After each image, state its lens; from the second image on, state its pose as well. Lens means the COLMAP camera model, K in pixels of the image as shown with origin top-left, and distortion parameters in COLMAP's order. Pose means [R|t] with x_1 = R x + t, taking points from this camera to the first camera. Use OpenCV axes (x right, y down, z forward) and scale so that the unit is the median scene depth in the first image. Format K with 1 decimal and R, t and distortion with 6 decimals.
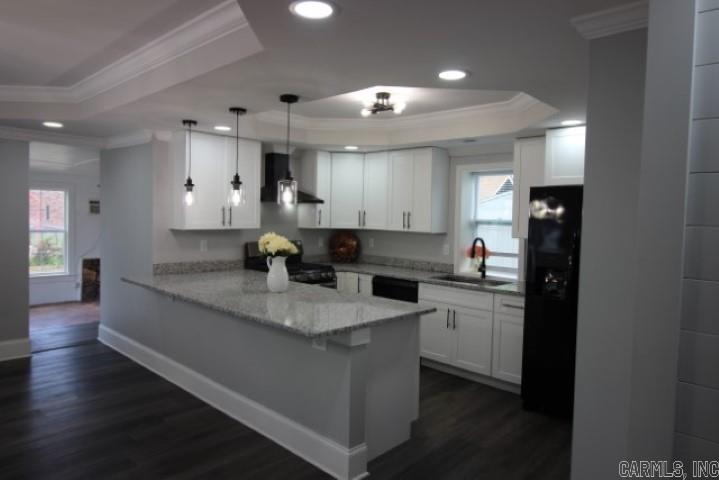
lens RADIAL K [[469.7, 0, 360.7], [0, 469.7, 235.1], [0, 0, 1]] dist [0.000349, -0.000183]
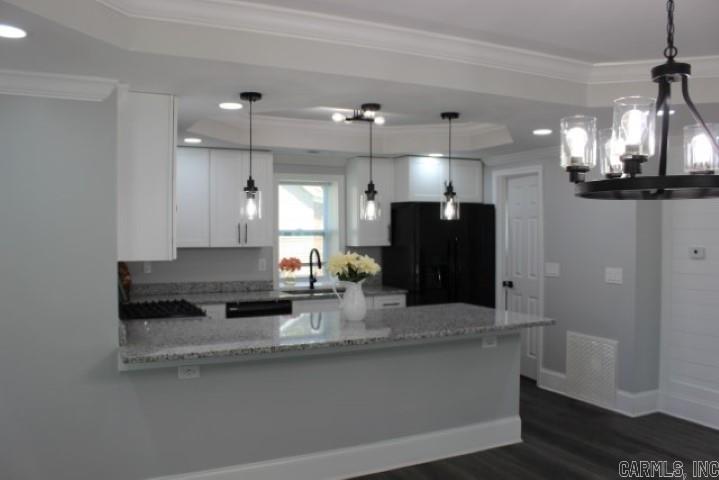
lens RADIAL K [[605.1, 0, 352.6], [0, 605.1, 246.6], [0, 0, 1]] dist [-0.182602, 0.198124]
pose [[0.355406, -0.050521, 0.933346, -0.912212], [0.049301, 0.998161, 0.035256, -0.039718], [-0.933411, 0.033485, 0.357243, 0.466541]]
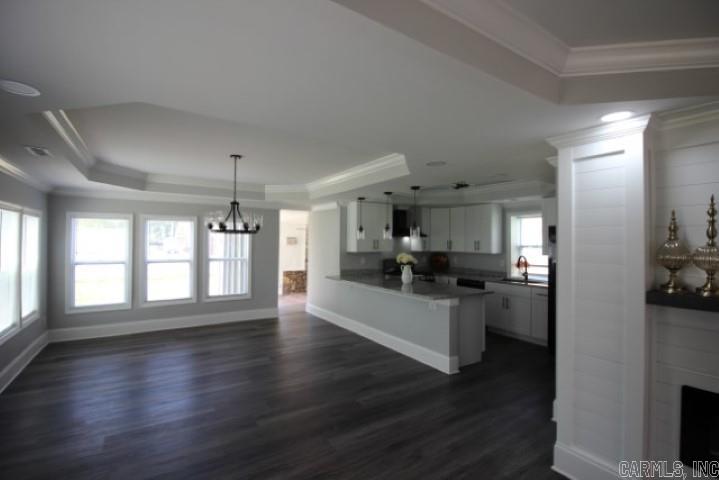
lens RADIAL K [[335.8, 0, 358.8], [0, 335.8, 237.0], [0, 0, 1]] dist [0.000757, -0.013297]
pose [[0.970572, -0.018349, -0.240111, -0.026254], [0.002846, 0.997897, -0.064750, 0.014810], [0.240795, 0.062162, 0.968583, -0.308142]]
